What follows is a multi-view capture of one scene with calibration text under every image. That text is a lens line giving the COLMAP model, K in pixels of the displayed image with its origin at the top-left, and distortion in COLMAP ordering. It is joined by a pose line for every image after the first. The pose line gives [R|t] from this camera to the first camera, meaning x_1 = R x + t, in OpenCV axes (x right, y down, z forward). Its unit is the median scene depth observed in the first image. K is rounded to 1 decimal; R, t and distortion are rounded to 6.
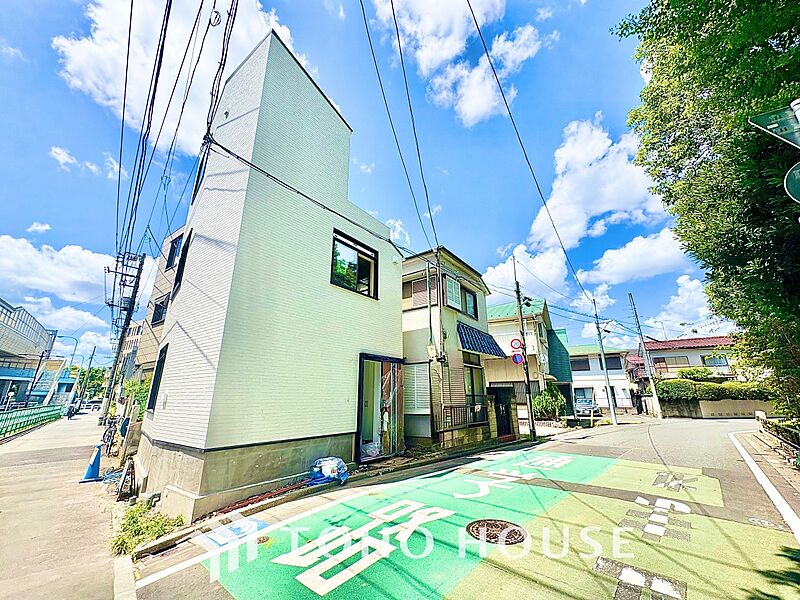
lens RADIAL K [[317.7, 0, 406.3], [0, 317.7, 299.0], [0, 0, 1]] dist [-0.000219, -0.000078]
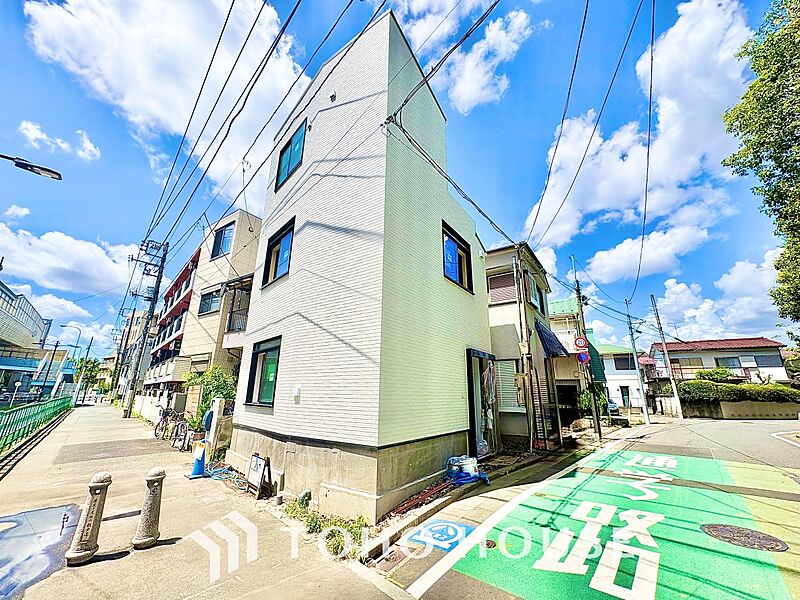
lens RADIAL K [[317.7, 0, 403.1], [0, 317.7, 298.9], [0, 0, 1]] dist [-0.000219, -0.000078]
pose [[0.999520, 0.022071, 0.021742, -0.223960], [-0.022306, 0.999695, 0.010607, 0.006378], [-0.021501, -0.011087, 0.999707, 0.018915]]
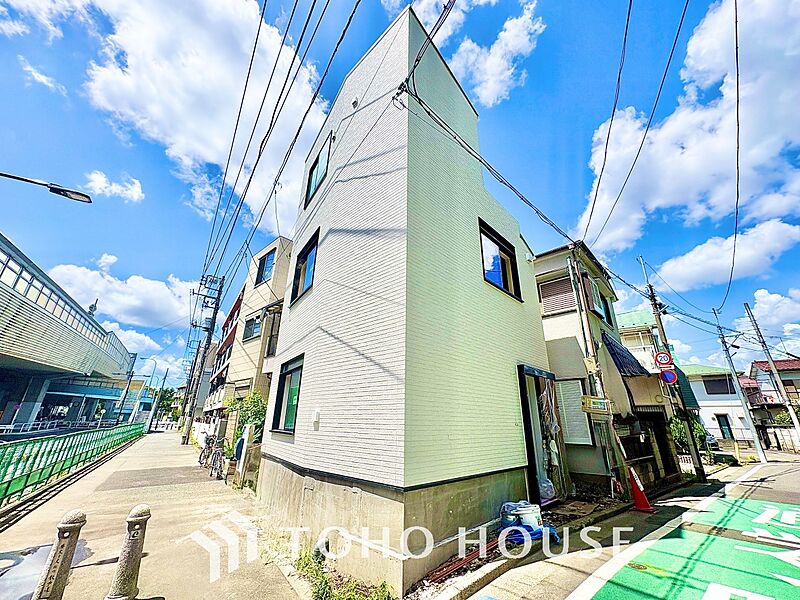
lens RADIAL K [[317.7, 0, 403.0], [0, 317.7, 299.6], [0, 0, 1]] dist [-0.000219, -0.000078]
pose [[0.991450, -0.028065, -0.127437, -0.201731], [0.019353, 0.997423, -0.069092, 0.032117], [0.129048, 0.066035, 0.989437, 0.089044]]
